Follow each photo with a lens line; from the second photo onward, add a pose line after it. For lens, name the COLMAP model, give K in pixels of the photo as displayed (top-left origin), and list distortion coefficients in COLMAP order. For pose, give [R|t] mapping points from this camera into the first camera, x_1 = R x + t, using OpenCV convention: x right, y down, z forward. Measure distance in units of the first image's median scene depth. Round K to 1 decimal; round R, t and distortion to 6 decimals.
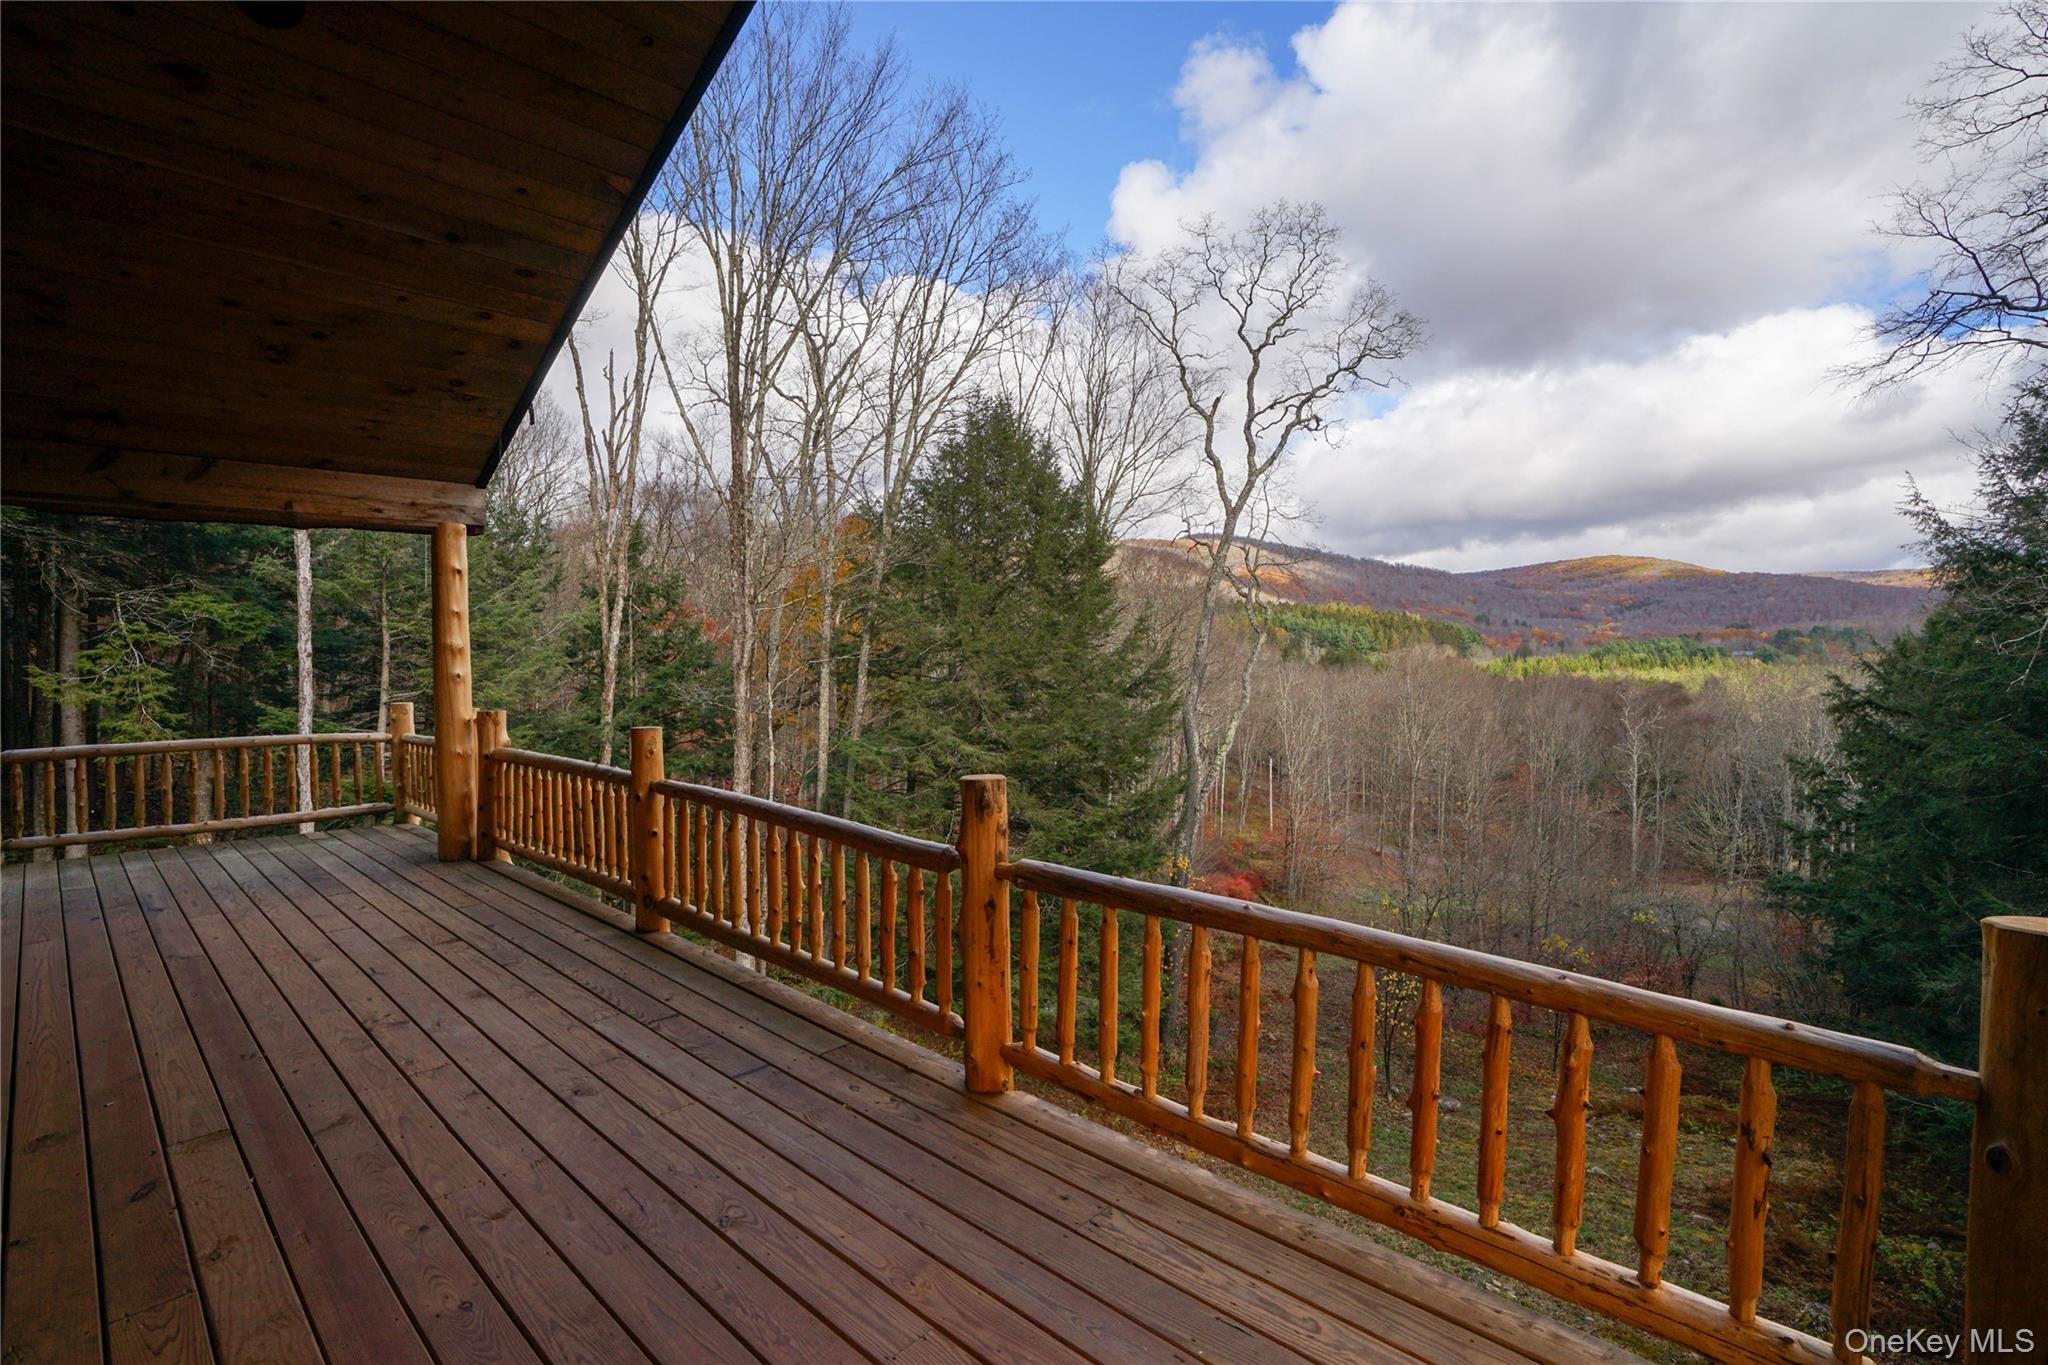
lens RADIAL K [[952.3, 0, 1059.6], [0, 952.3, 673.1], [0, 0, 1]] dist [-0.035183, 0.014936]
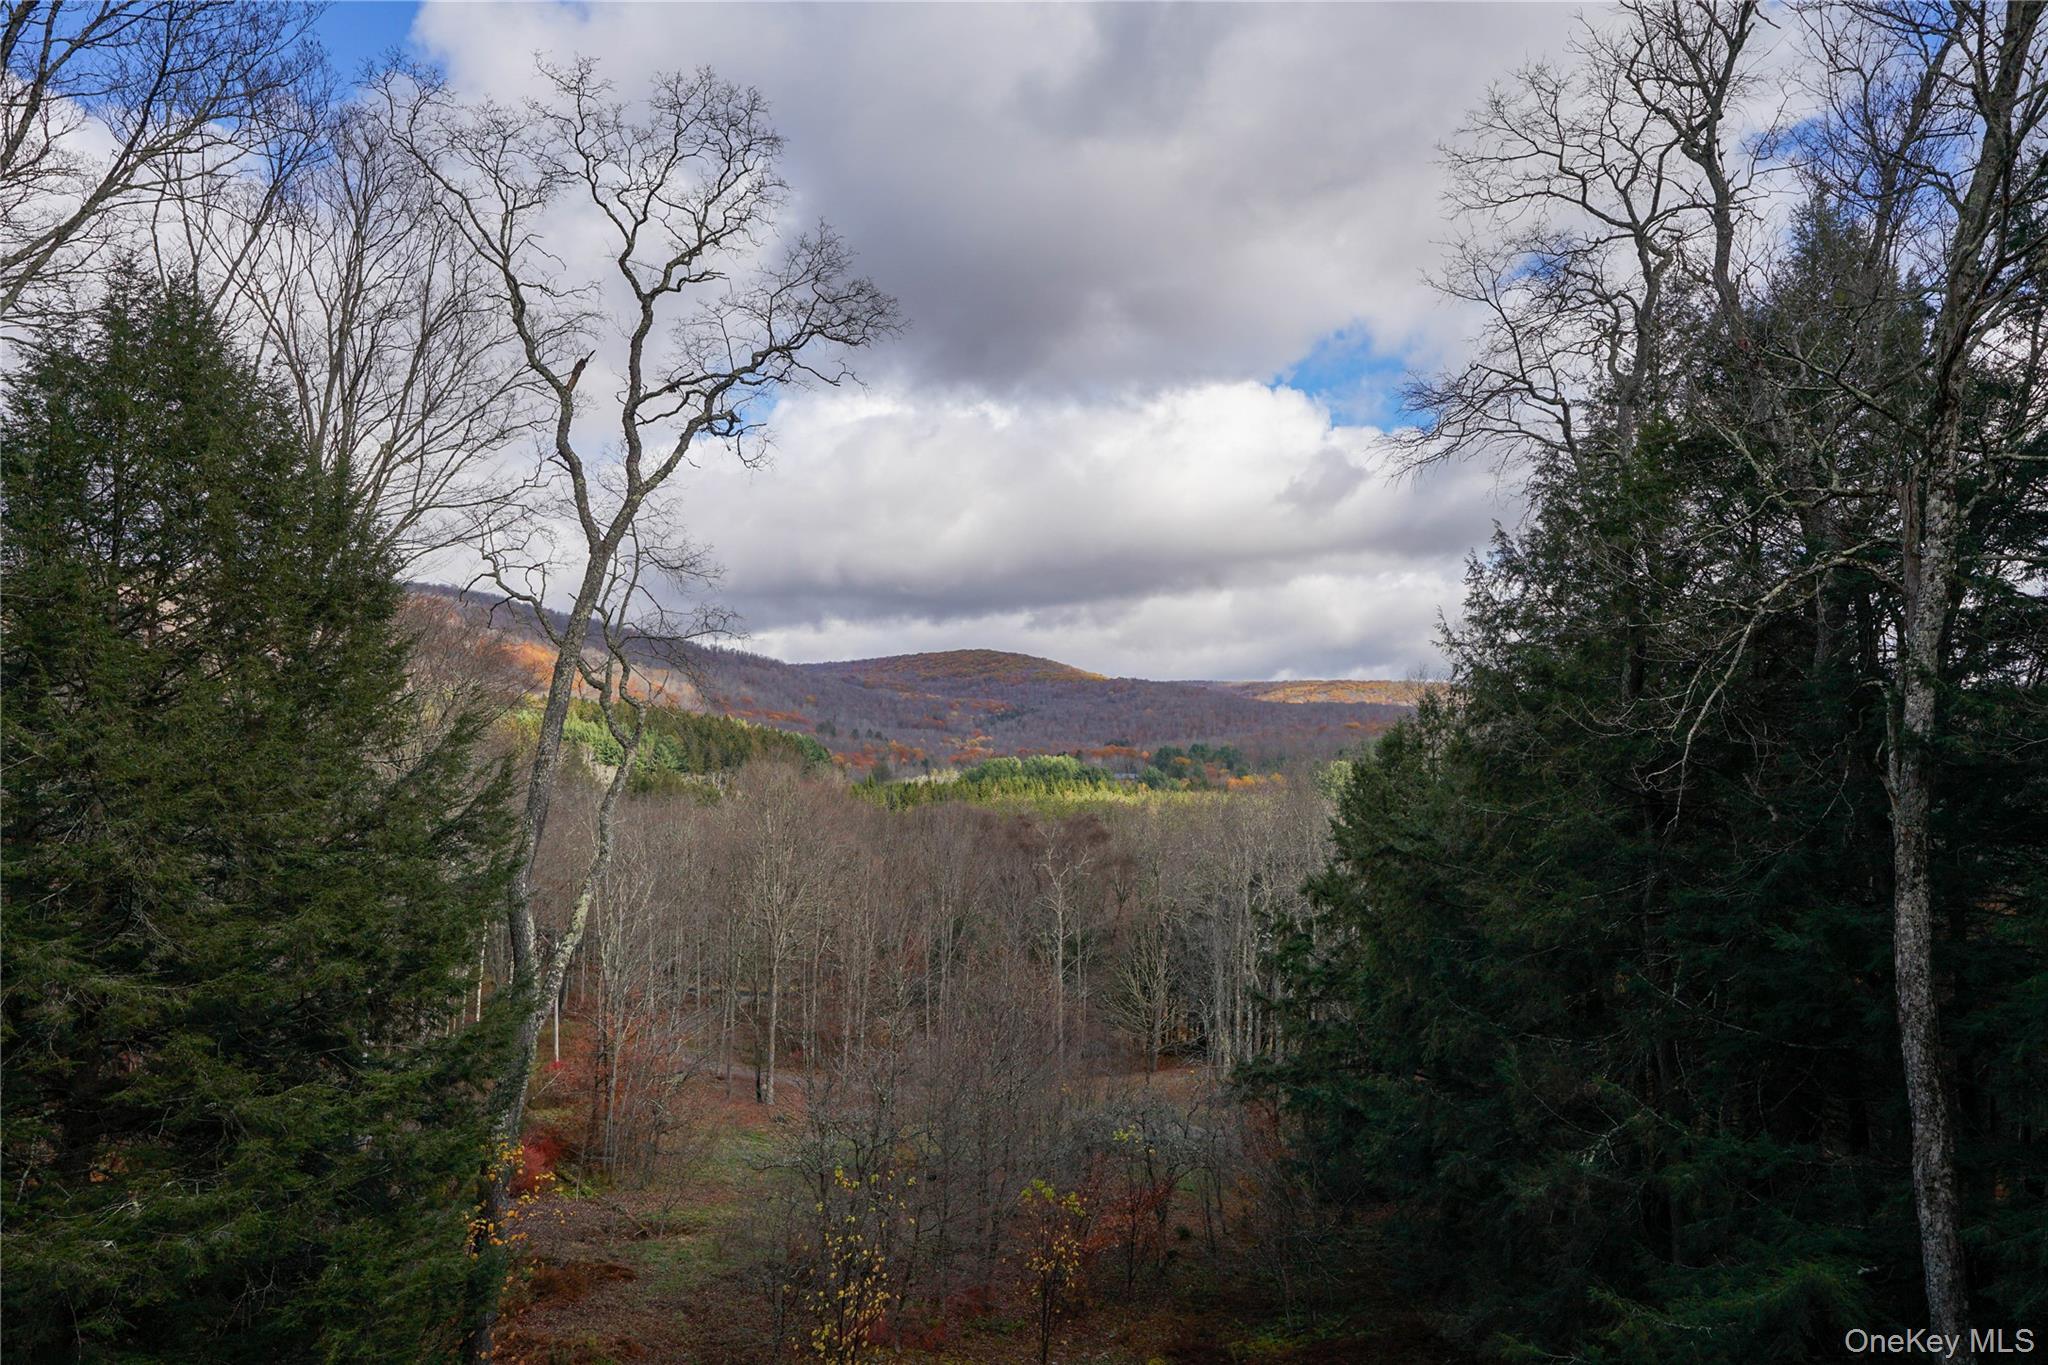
lens RADIAL K [[1394.5, 0, 1024.0], [0, 1394.5, 682.5], [0, 0, 1]] dist [0.005060, 0.001329]
pose [[0.842899, 0.039026, 0.536655, -0.064896], [0.007312, 0.996443, -0.083947, -0.006541], [-0.538022, 0.074682, 0.839616, 0.107285]]
